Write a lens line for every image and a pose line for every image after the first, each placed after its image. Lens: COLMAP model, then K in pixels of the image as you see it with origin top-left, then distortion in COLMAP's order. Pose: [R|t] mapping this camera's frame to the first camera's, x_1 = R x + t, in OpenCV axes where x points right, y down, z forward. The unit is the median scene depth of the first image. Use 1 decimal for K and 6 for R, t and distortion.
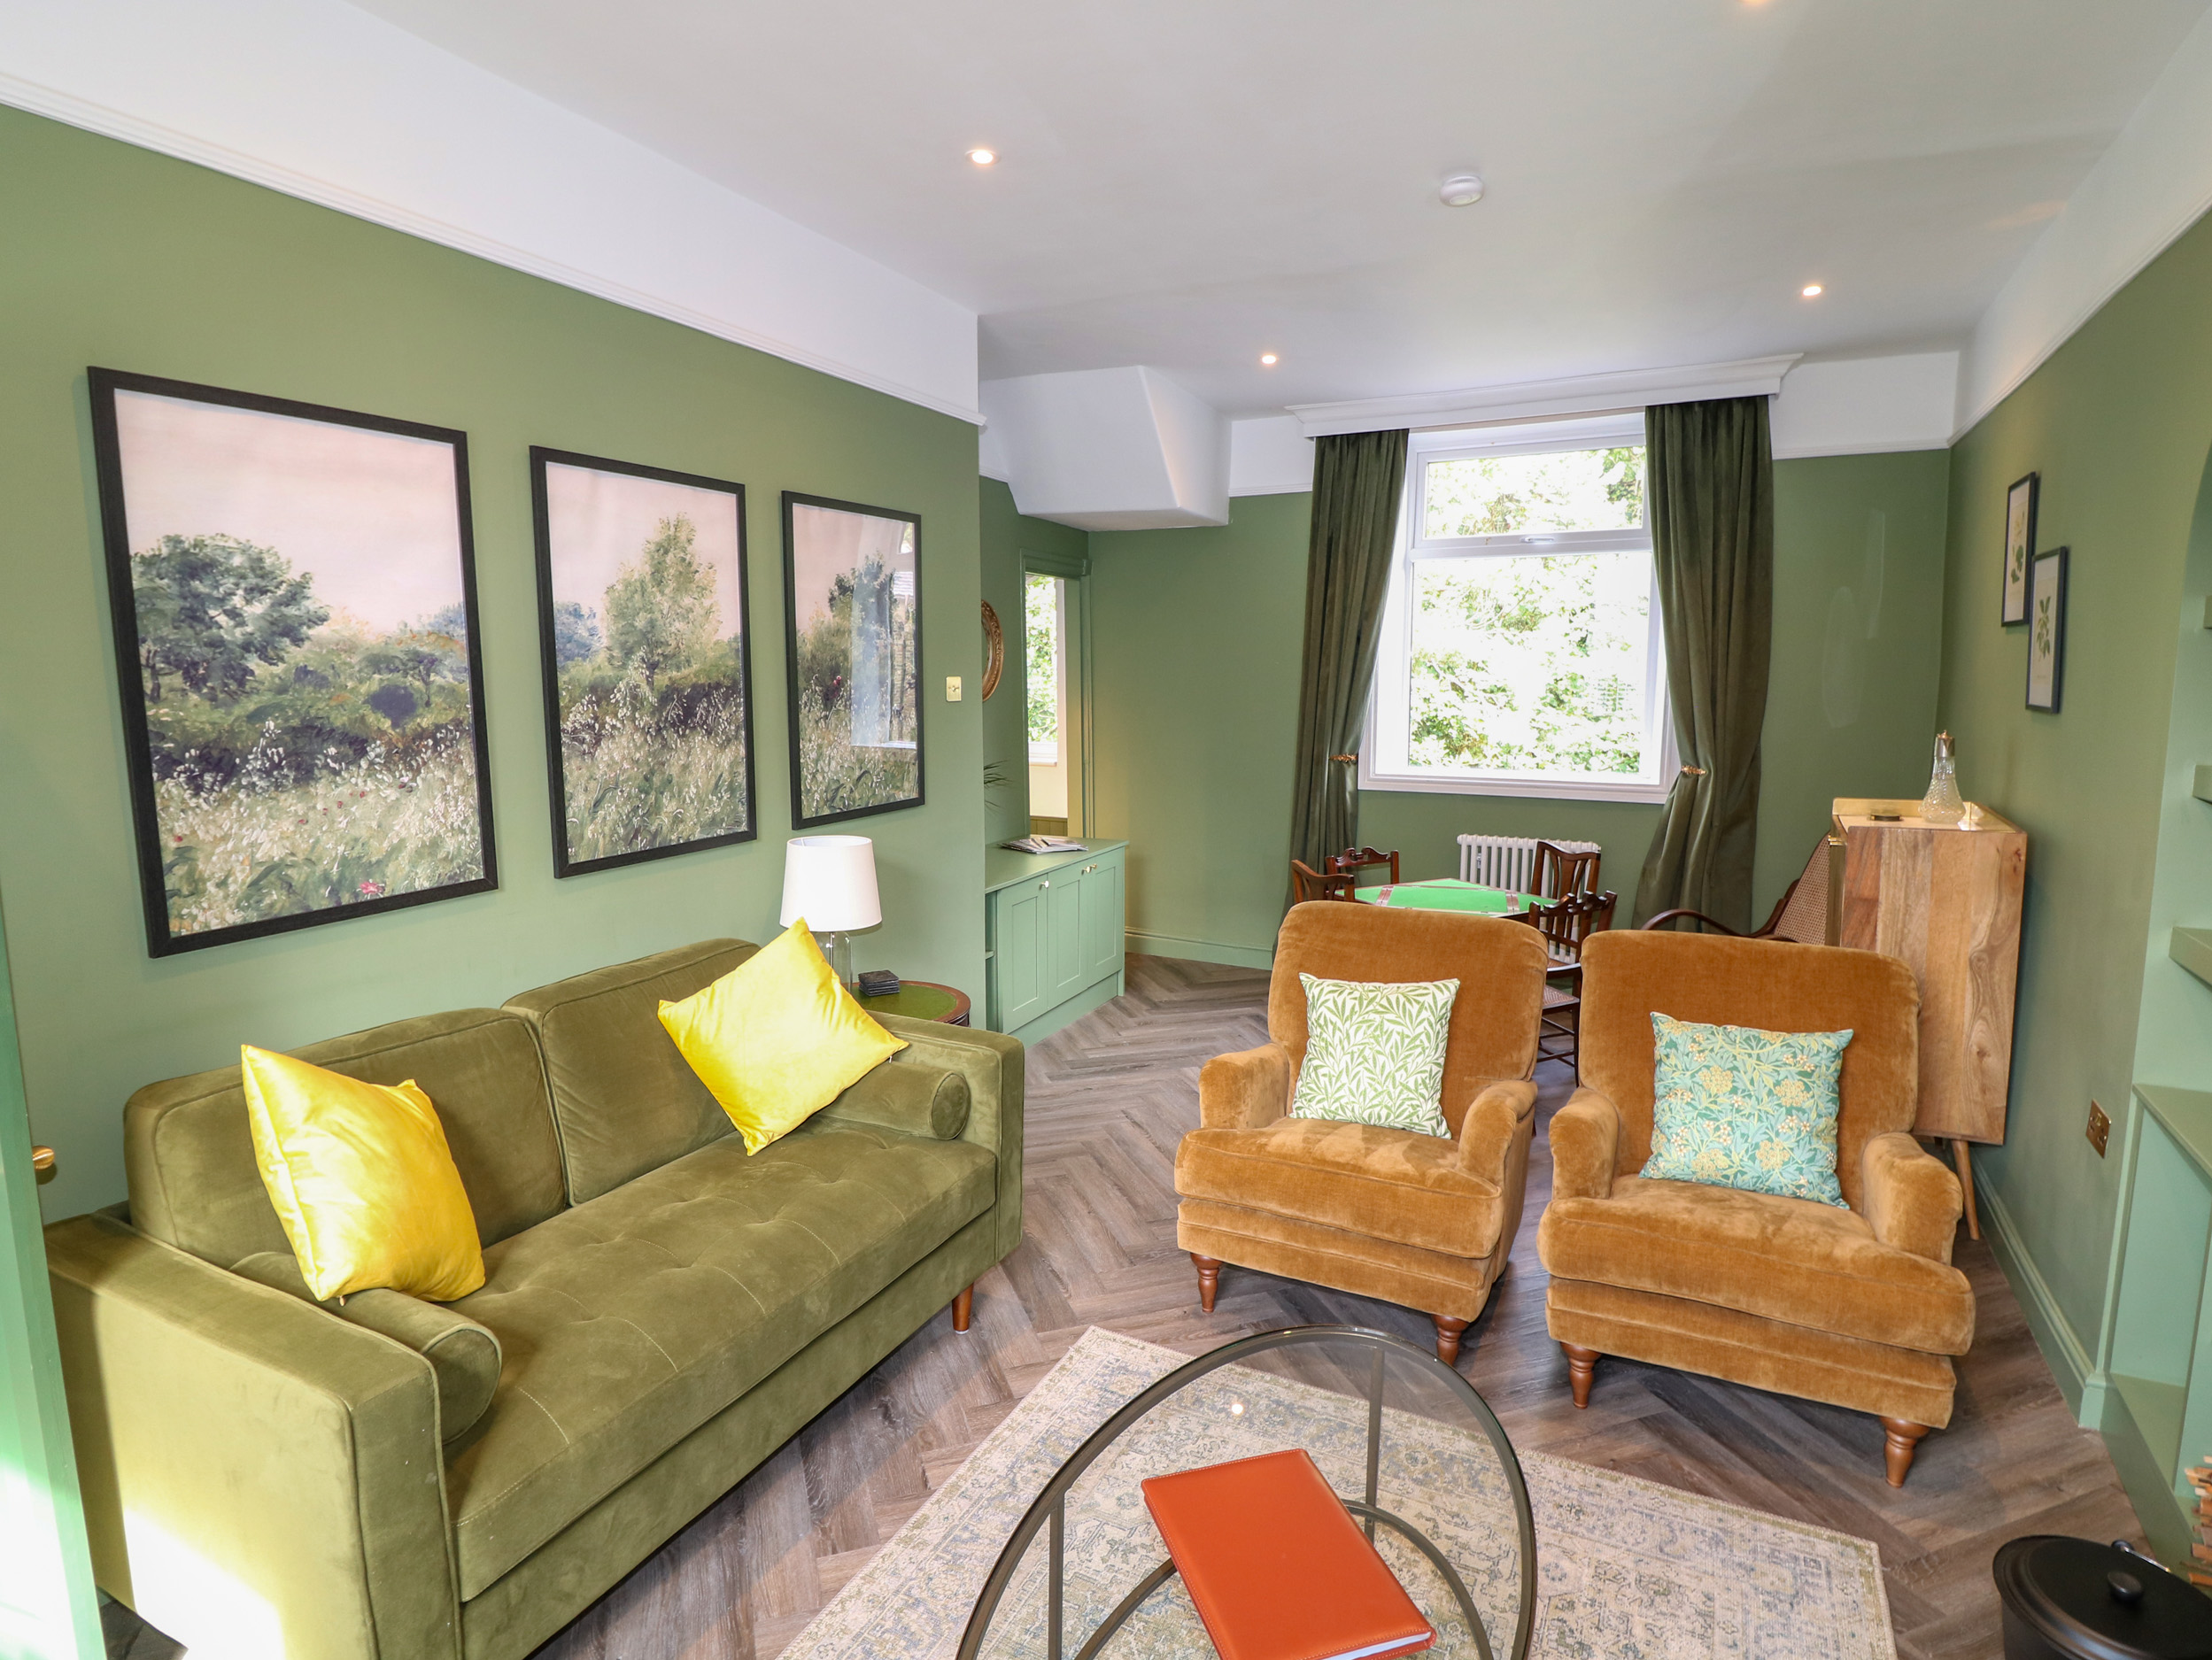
lens RADIAL K [[1184.8, 0, 1097.1], [0, 1184.8, 829.5], [0, 0, 1]] dist [0.003182, -0.020239]
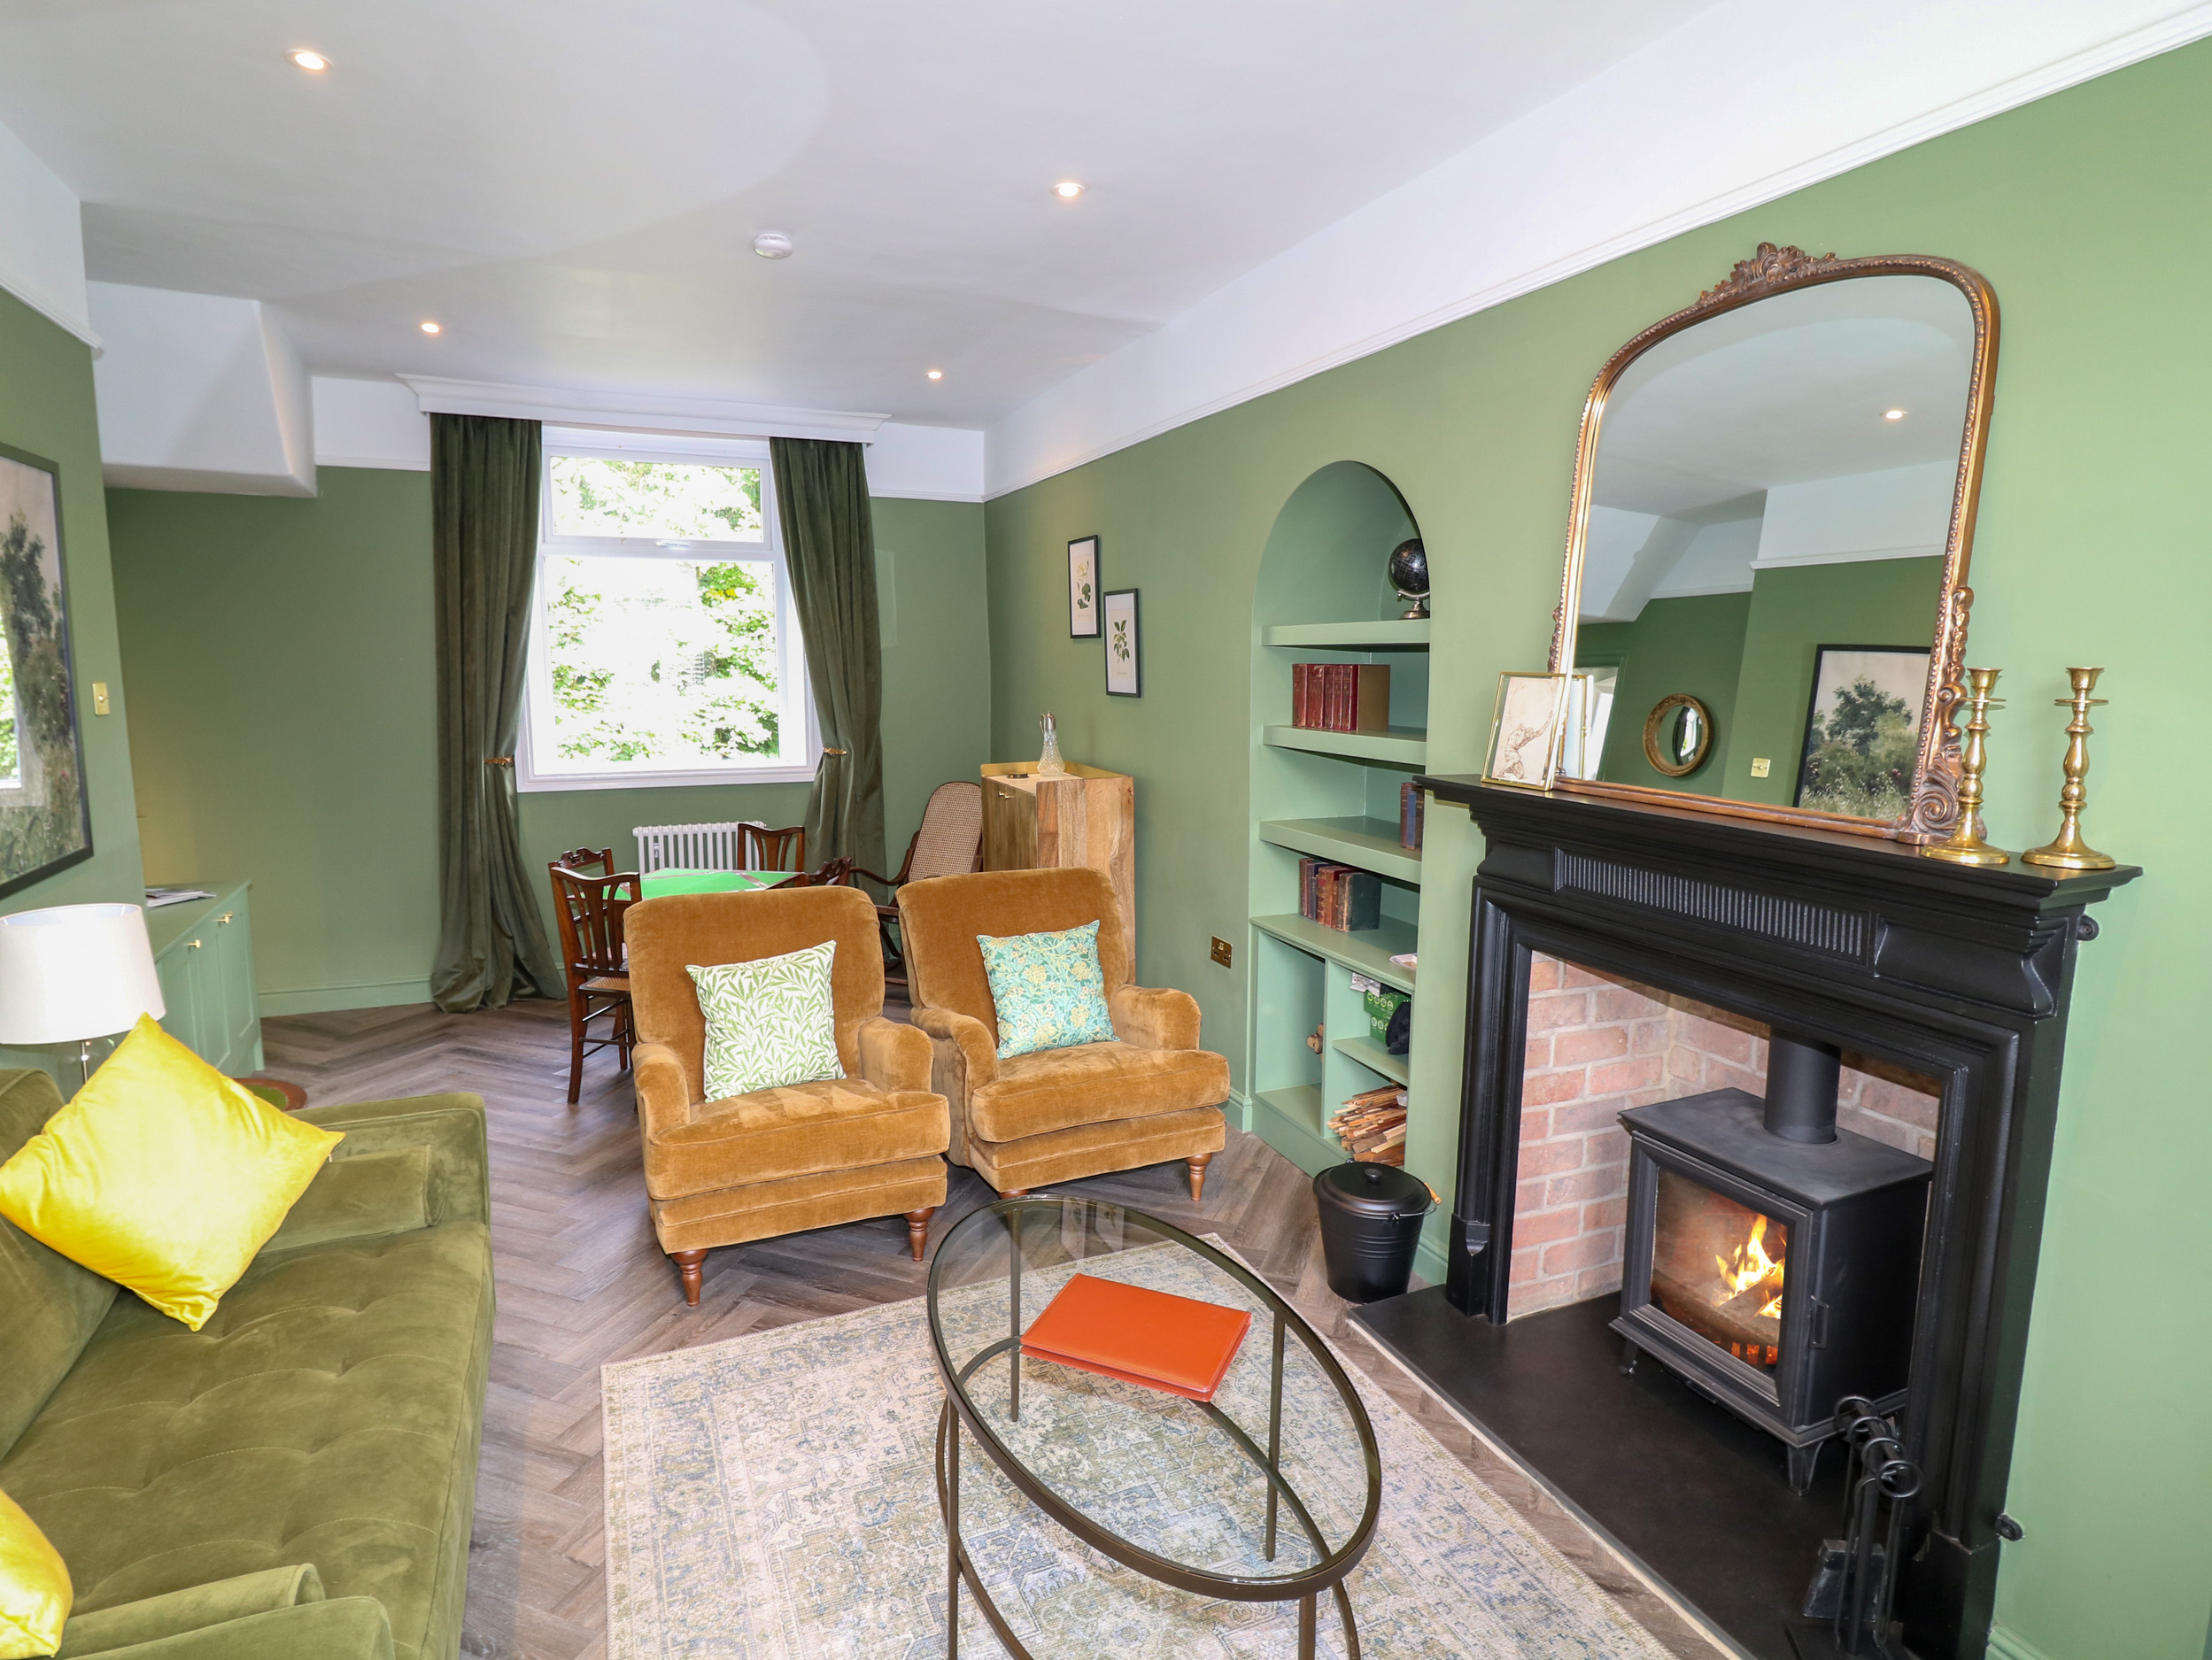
lens RADIAL K [[1184.8, 0, 1097.1], [0, 1184.8, 829.5], [0, 0, 1]] dist [0.003182, -0.020239]
pose [[0.628957, -0.108122, 0.769885, -0.267888], [0.101485, 0.993227, 0.056579, -0.013072], [-0.770788, 0.042546, 0.635670, 0.043925]]
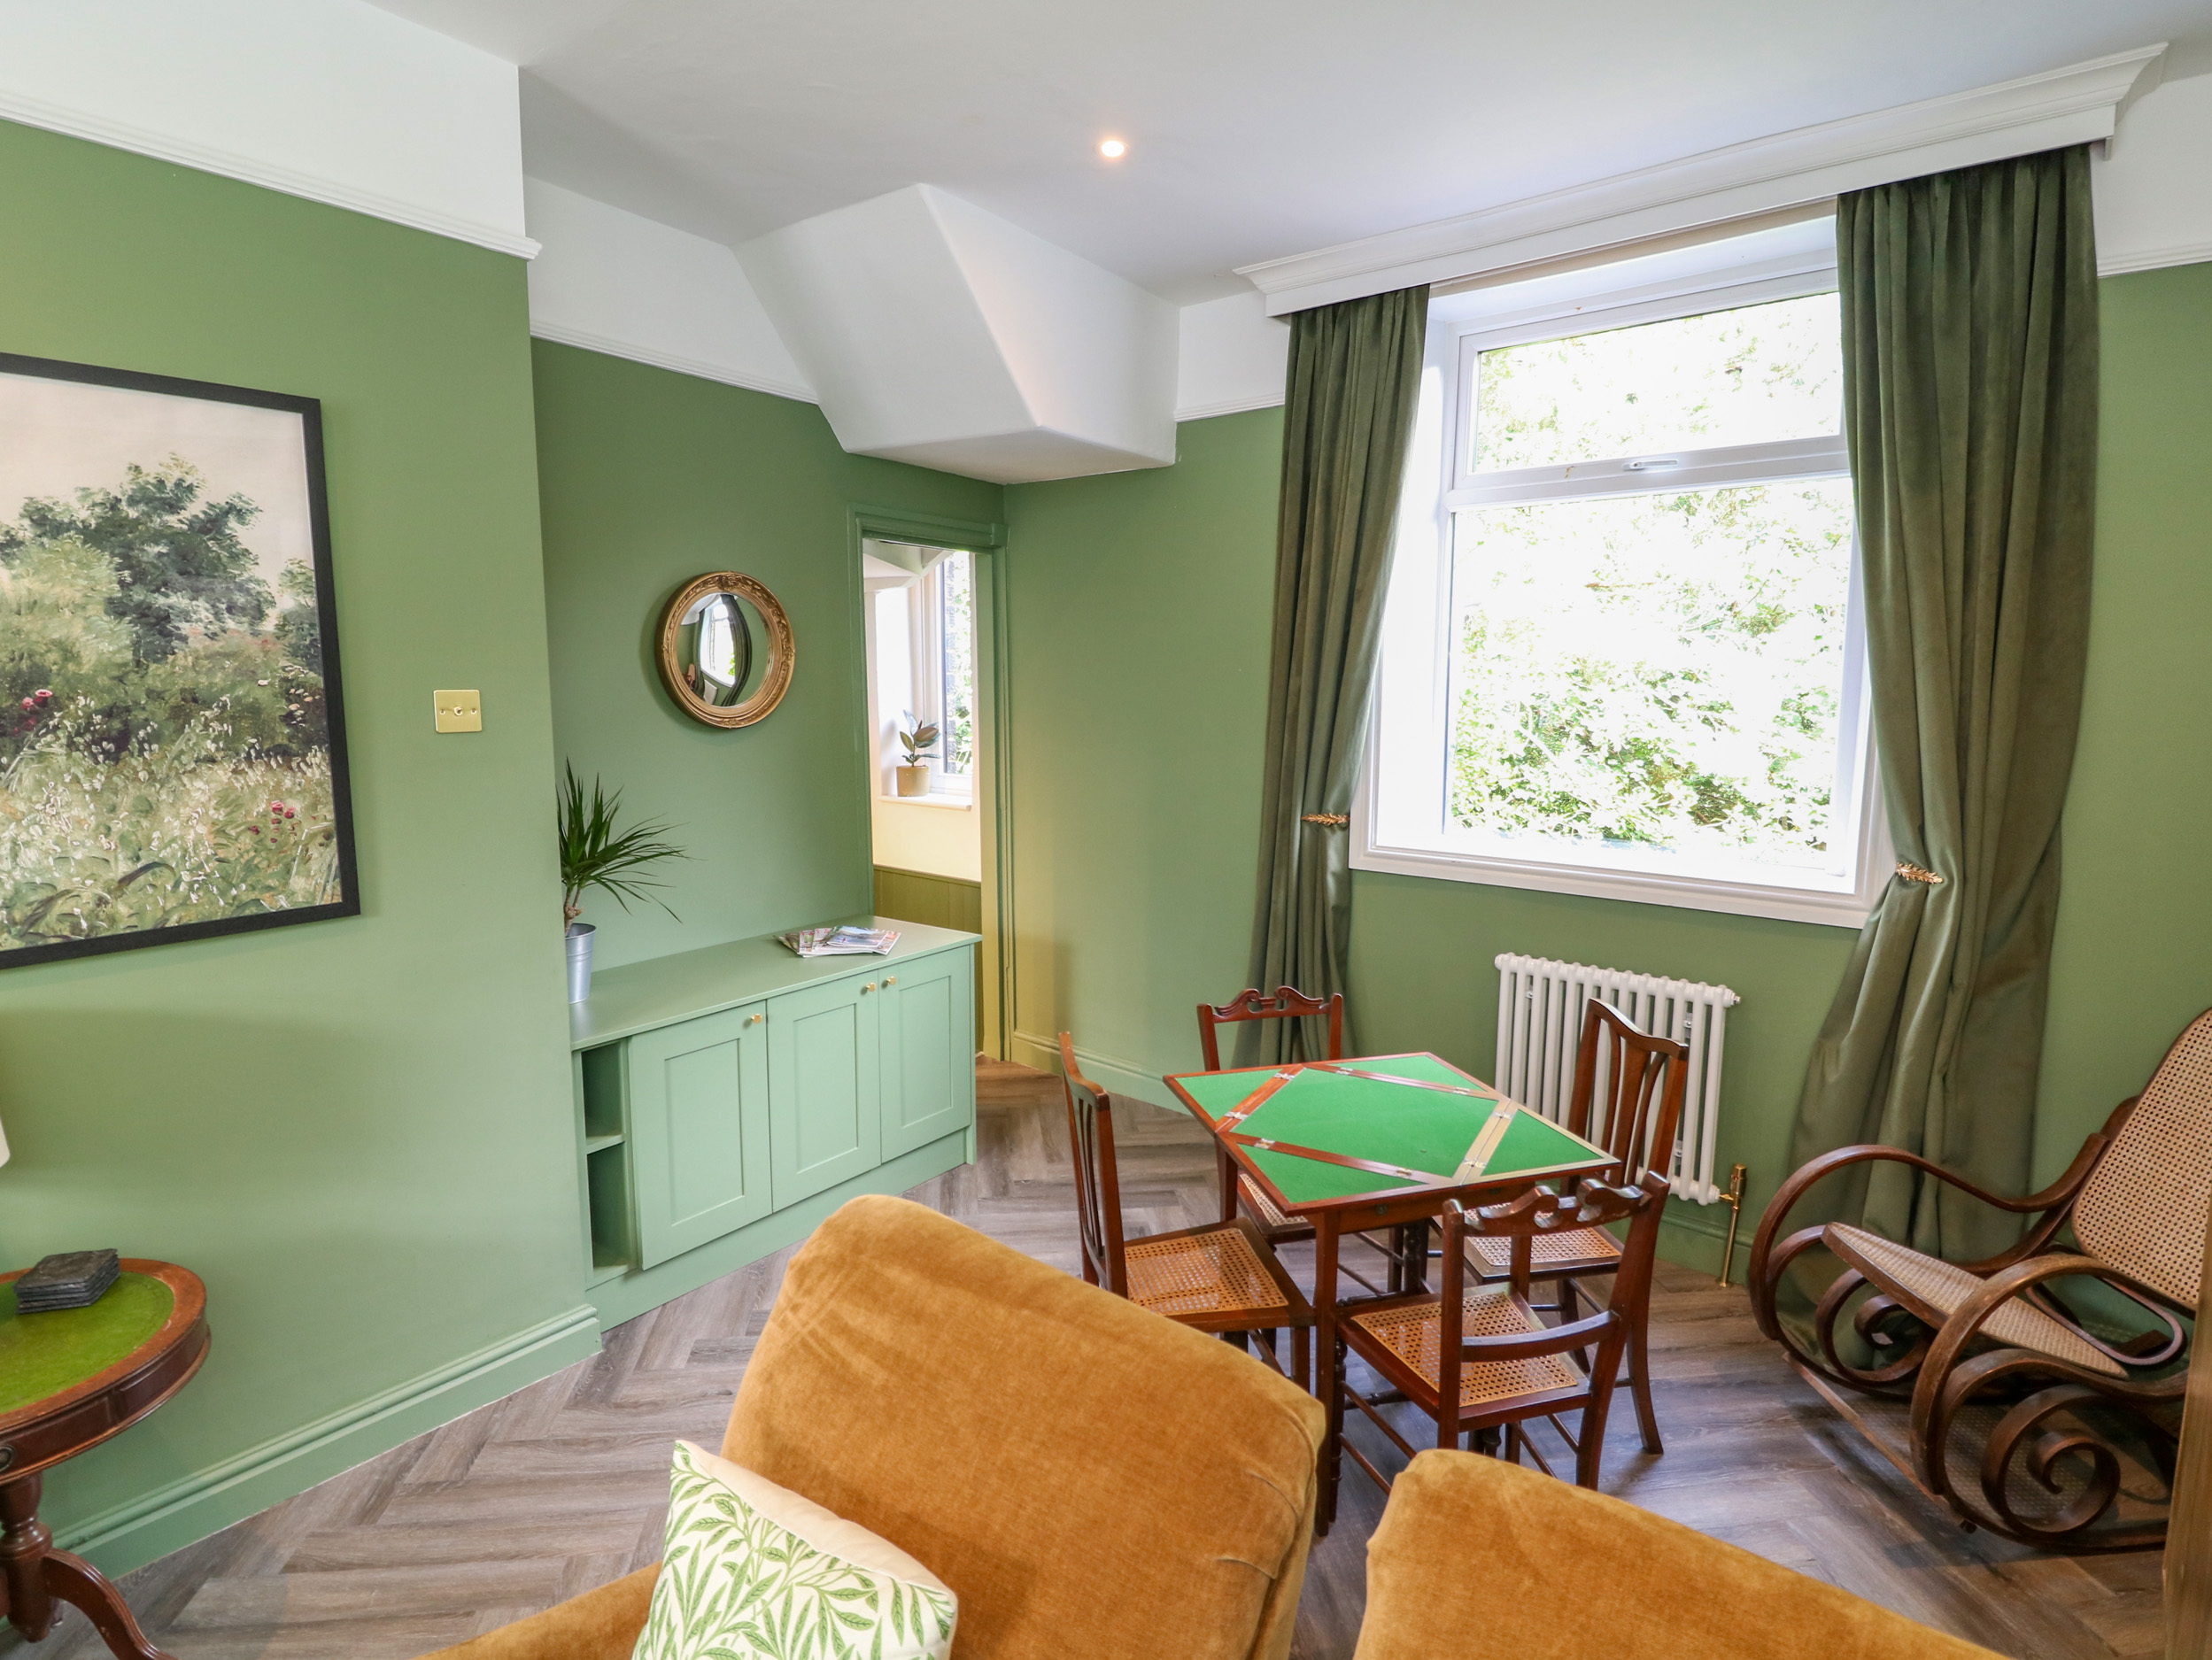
lens RADIAL K [[1156.7, 0, 1104.1], [0, 1156.7, 825.7], [0, 0, 1]] dist [0.001334, -0.013783]
pose [[0.979200, 0.031709, -0.200403, 0.257711], [-0.033010, 0.999450, -0.003150, -0.060542], [0.200193, 0.009700, 0.979708, 0.433847]]
